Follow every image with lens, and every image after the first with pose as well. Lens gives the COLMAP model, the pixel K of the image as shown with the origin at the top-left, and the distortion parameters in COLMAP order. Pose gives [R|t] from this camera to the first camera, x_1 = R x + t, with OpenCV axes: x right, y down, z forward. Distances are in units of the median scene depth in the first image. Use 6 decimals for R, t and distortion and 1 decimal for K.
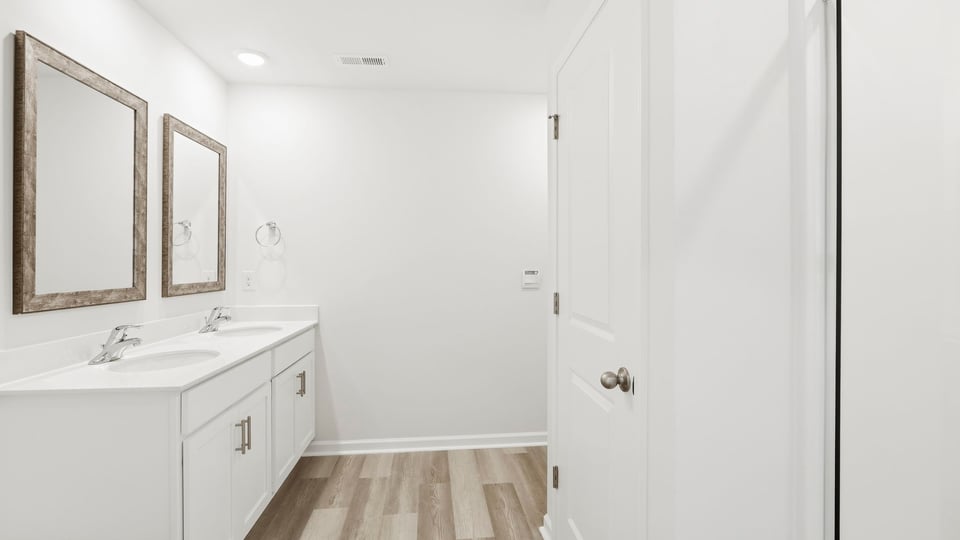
lens RADIAL K [[434.3, 0, 480.4], [0, 434.3, 267.3], [0, 0, 1]] dist [-0.001628, 0.000053]
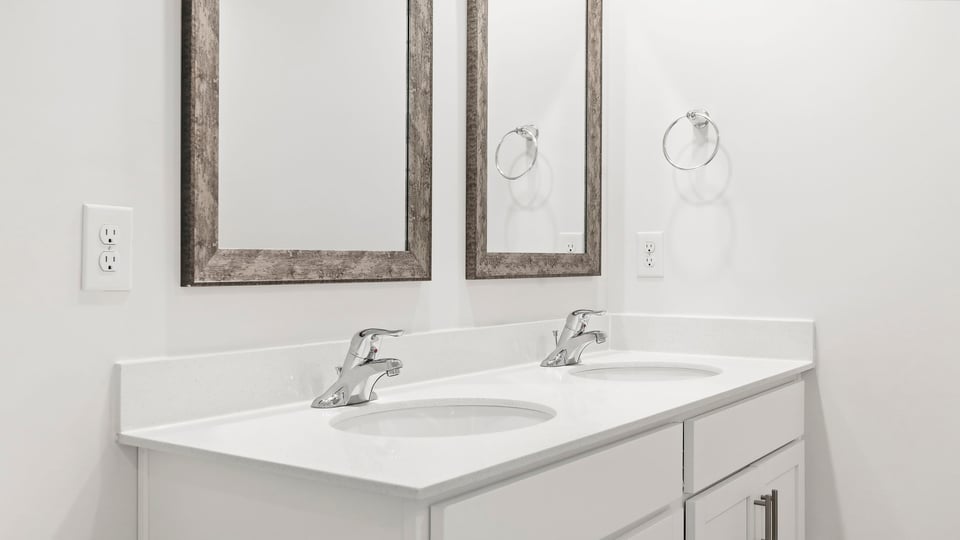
lens RADIAL K [[888.8, 0, 480.0], [0, 888.8, 270.0], [0, 0, 1]] dist [-0.007781, -0.003023]
pose [[0.746717, -0.002538, -0.665138, -0.113907], [0.001328, 0.999996, -0.002324, 0.066639], [0.665141, 0.000852, 0.746717, 0.341247]]
